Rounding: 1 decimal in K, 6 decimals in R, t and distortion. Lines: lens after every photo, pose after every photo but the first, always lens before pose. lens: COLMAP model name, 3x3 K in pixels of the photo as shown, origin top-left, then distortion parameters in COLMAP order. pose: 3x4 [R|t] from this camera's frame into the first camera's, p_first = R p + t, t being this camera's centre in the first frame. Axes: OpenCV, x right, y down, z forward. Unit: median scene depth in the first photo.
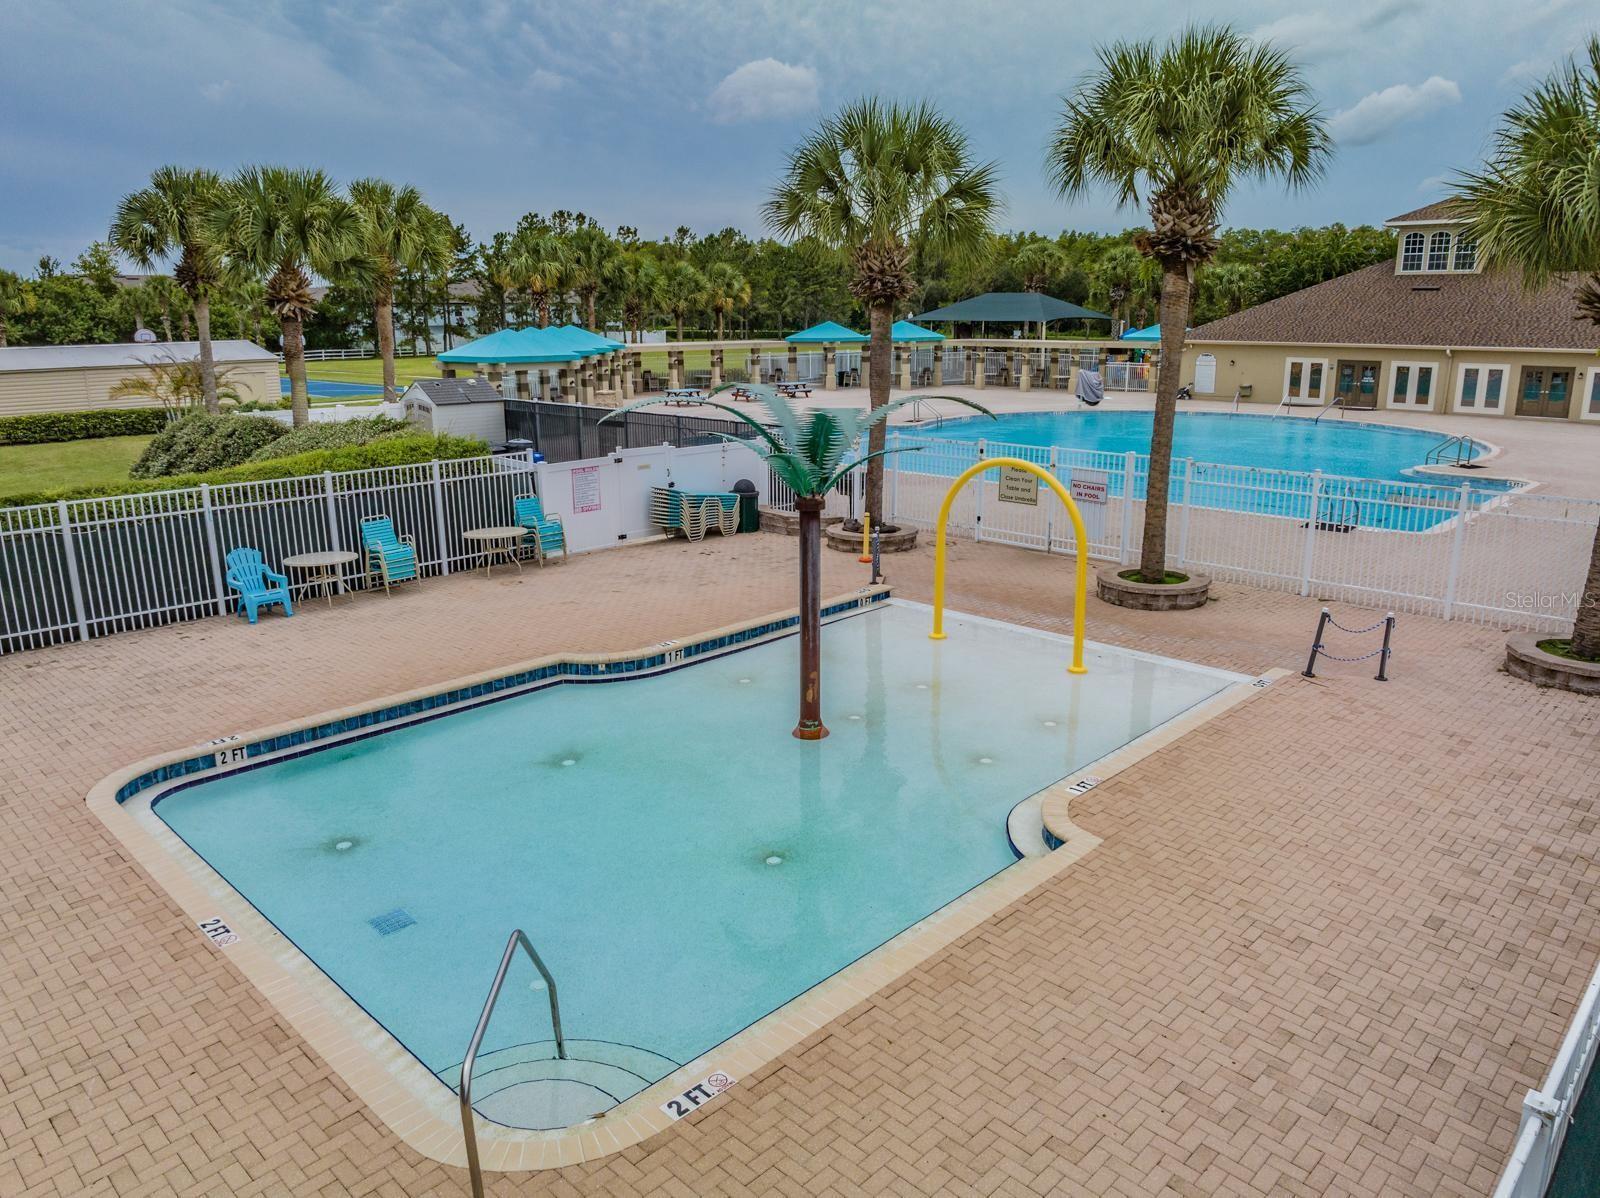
lens RADIAL K [[1121.8, 0, 800.0], [0, 1121.8, 599.0], [0, 0, 1]] dist [-0.031828, -0.001926]
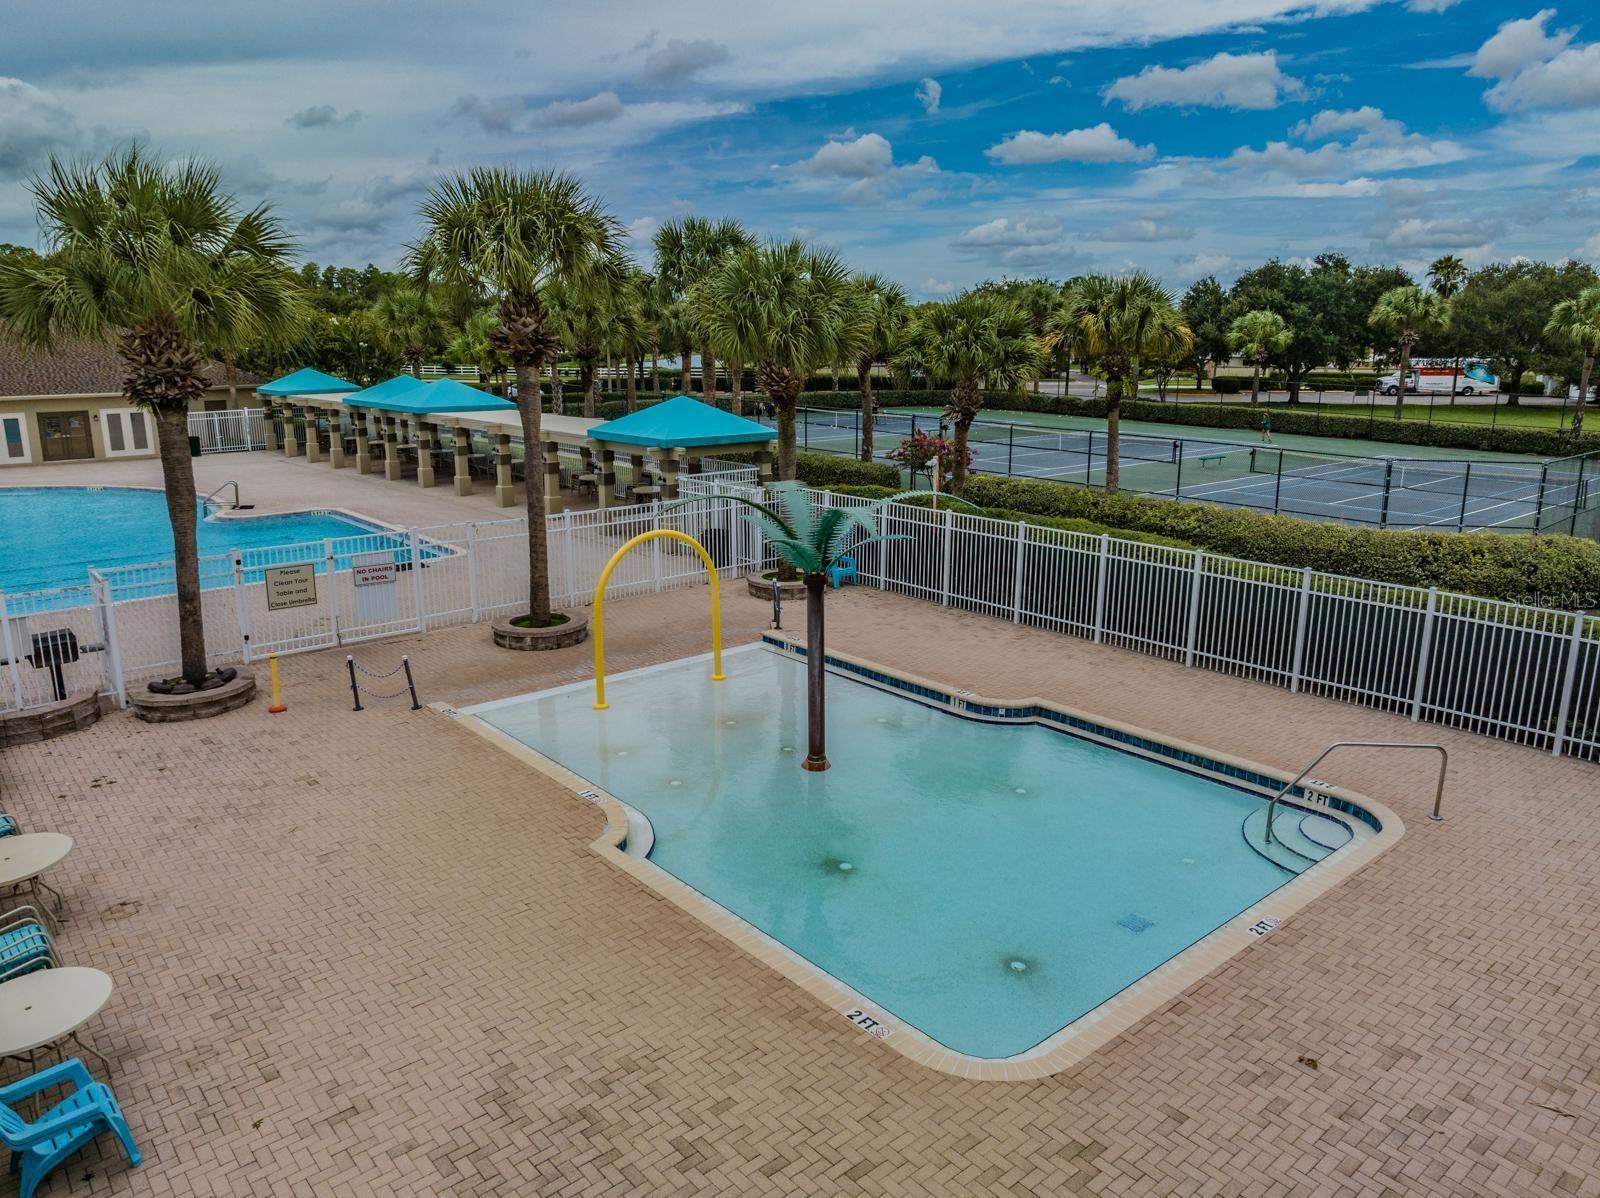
lens RADIAL K [[1121.8, 0, 800.0], [0, 1121.8, 599.0], [0, 0, 1]] dist [-0.031828, -0.001926]
pose [[0.098052, -0.230159, 0.968201, -1.046065], [0.246793, 0.948122, 0.200393, -0.277871], [-0.964095, 0.219296, 0.149767, 0.738335]]
